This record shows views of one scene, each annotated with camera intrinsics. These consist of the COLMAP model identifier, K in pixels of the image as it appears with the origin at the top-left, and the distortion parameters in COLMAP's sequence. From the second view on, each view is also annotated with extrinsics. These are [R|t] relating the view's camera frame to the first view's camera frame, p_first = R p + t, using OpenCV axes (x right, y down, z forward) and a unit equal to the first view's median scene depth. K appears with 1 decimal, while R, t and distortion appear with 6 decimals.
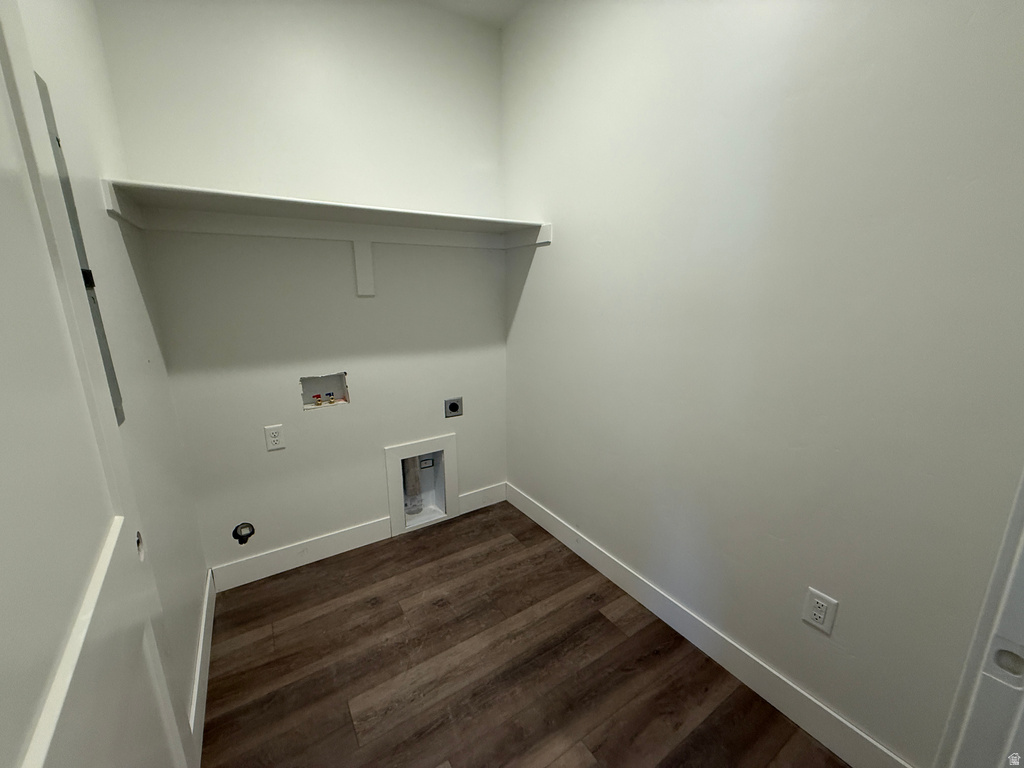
lens RADIAL K [[408.3, 0, 512.0], [0, 408.3, 384.0], [0, 0, 1]] dist [-0.000558, 0.000427]
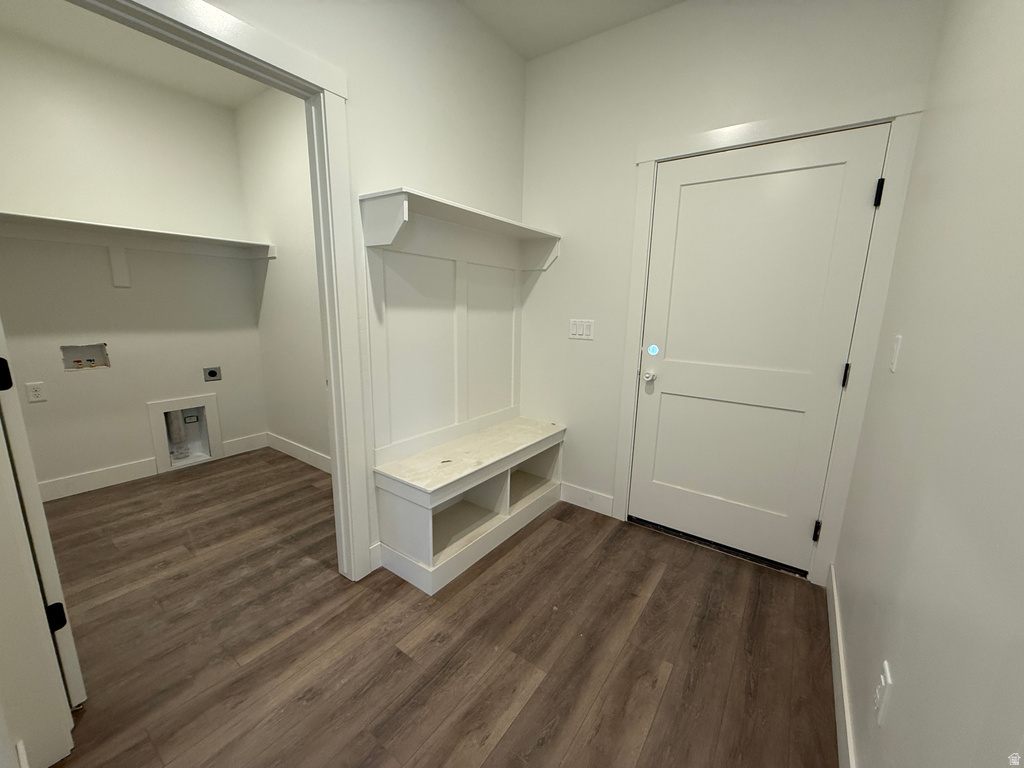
lens RADIAL K [[408.3, 0, 512.0], [0, 408.3, 384.0], [0, 0, 1]] dist [-0.000558, 0.000427]
pose [[0.929882, -0.045804, 0.364995, 0.319940], [0.056657, 0.998211, -0.019075, 0.195338], [-0.363469, 0.038417, 0.930814, -0.688240]]
